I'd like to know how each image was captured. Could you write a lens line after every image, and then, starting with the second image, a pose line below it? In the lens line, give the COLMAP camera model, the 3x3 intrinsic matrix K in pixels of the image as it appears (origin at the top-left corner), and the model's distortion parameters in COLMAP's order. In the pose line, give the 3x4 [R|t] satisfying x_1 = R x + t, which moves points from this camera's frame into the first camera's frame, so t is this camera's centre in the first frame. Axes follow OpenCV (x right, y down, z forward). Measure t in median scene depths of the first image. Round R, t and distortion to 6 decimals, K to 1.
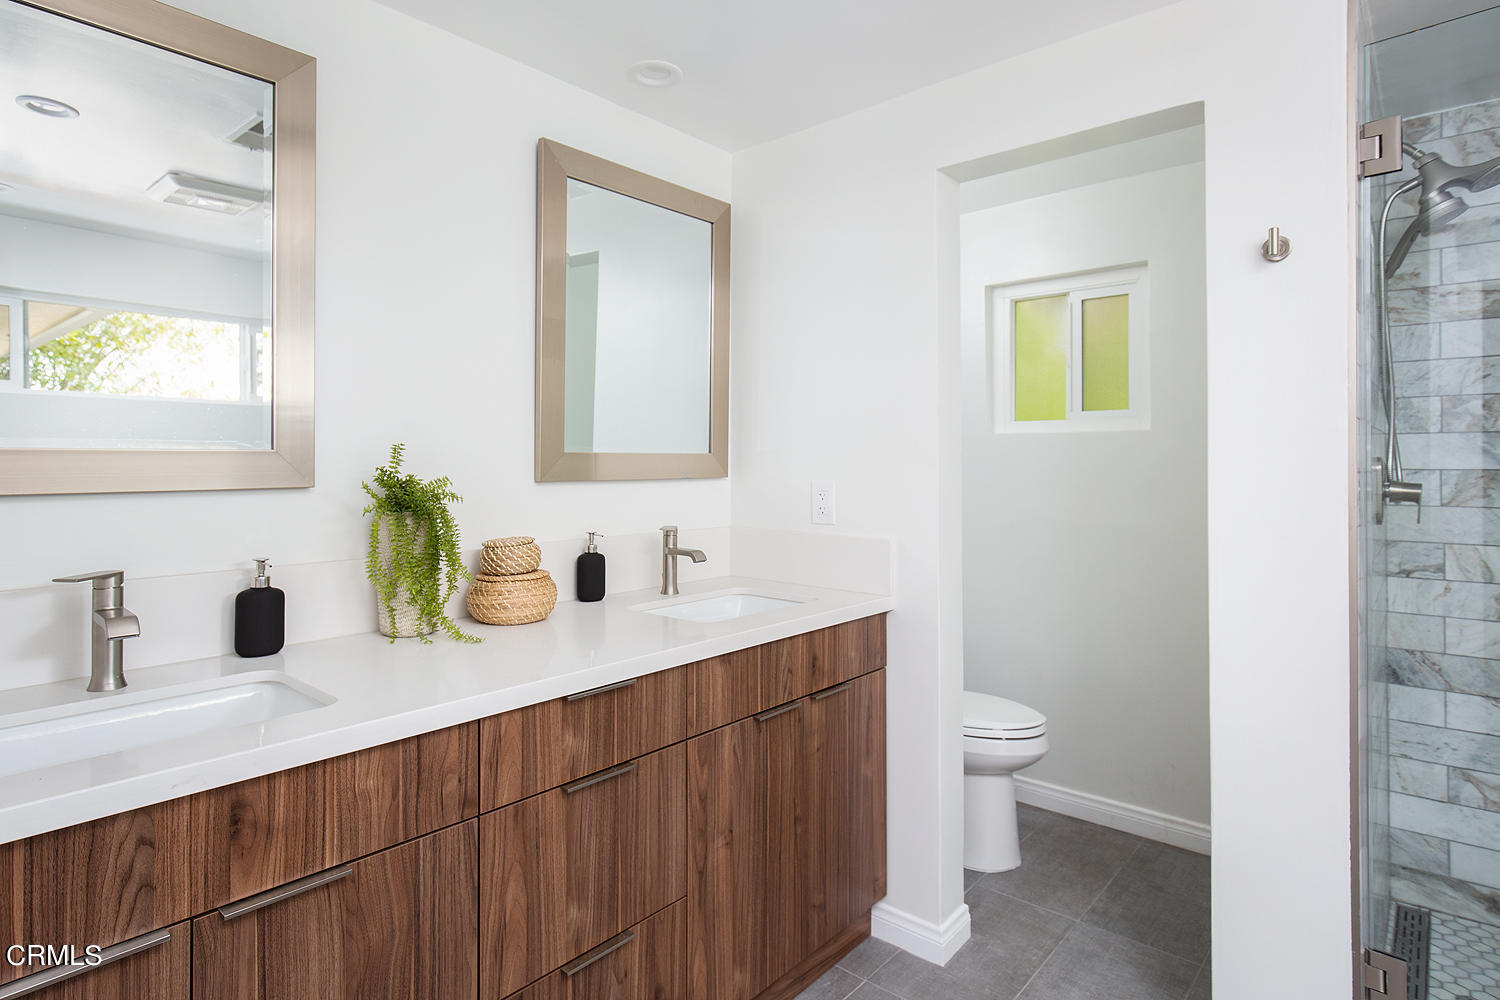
lens RADIAL K [[783.2, 0, 747.3], [0, 783.2, 458.8], [0, 0, 1]] dist [-0.004545, 0.002491]
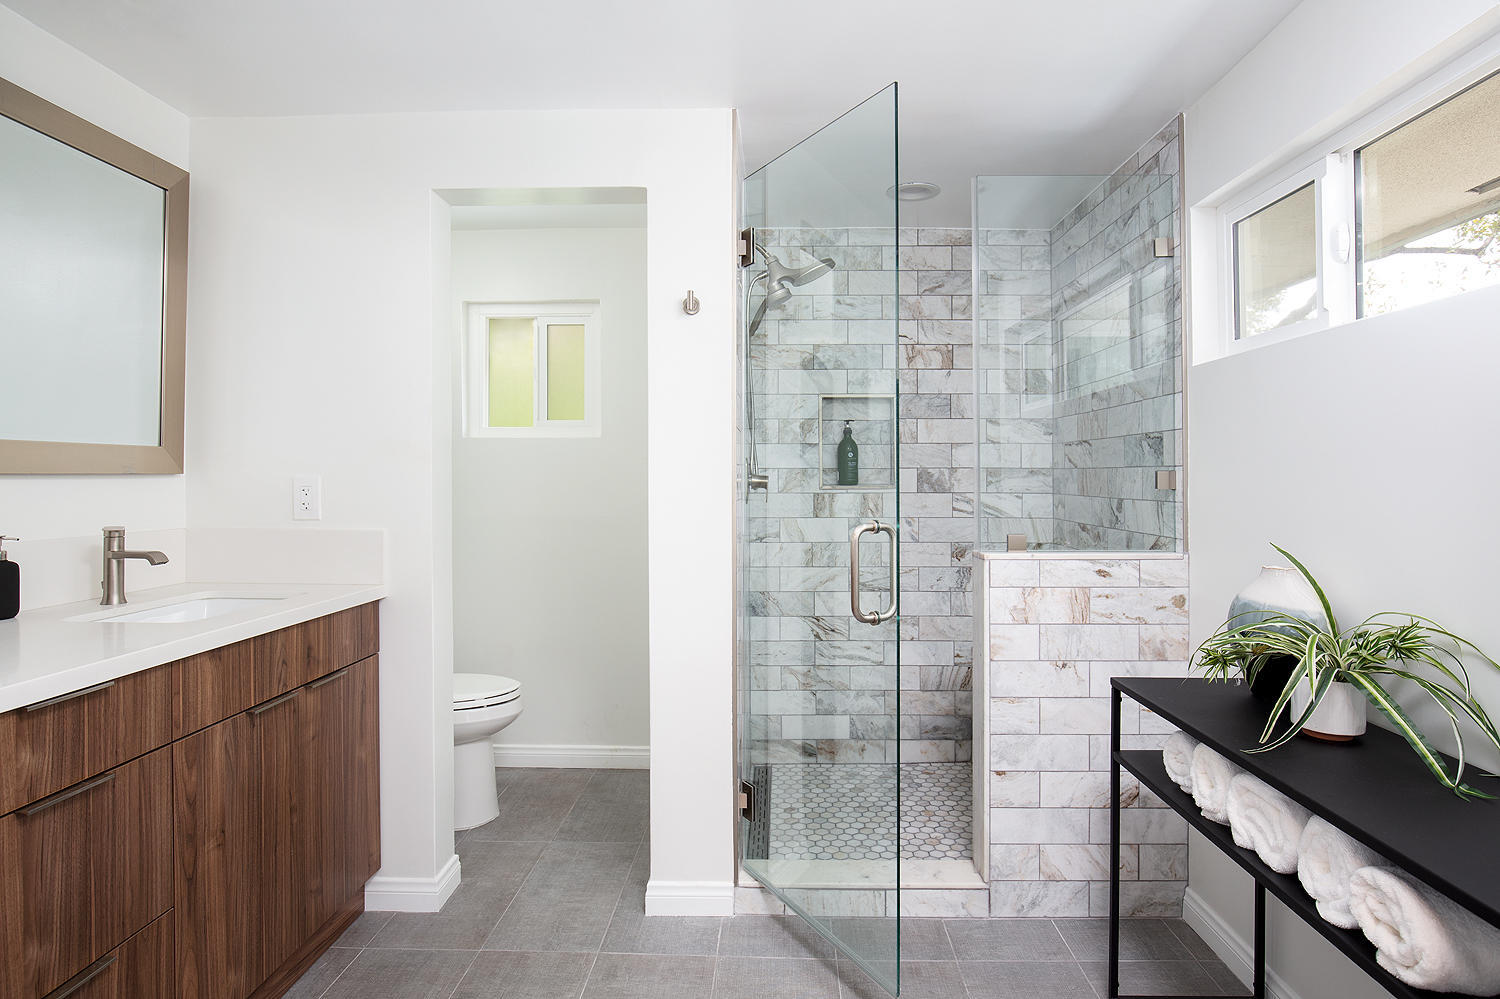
lens RADIAL K [[783.2, 0, 747.3], [0, 783.2, 458.3], [0, 0, 1]] dist [-0.004545, 0.002491]
pose [[0.775321, 0.015242, 0.631384, -0.119417], [-0.002172, 0.999767, -0.021468, 0.031694], [-0.631564, 0.015273, 0.775173, -0.142303]]
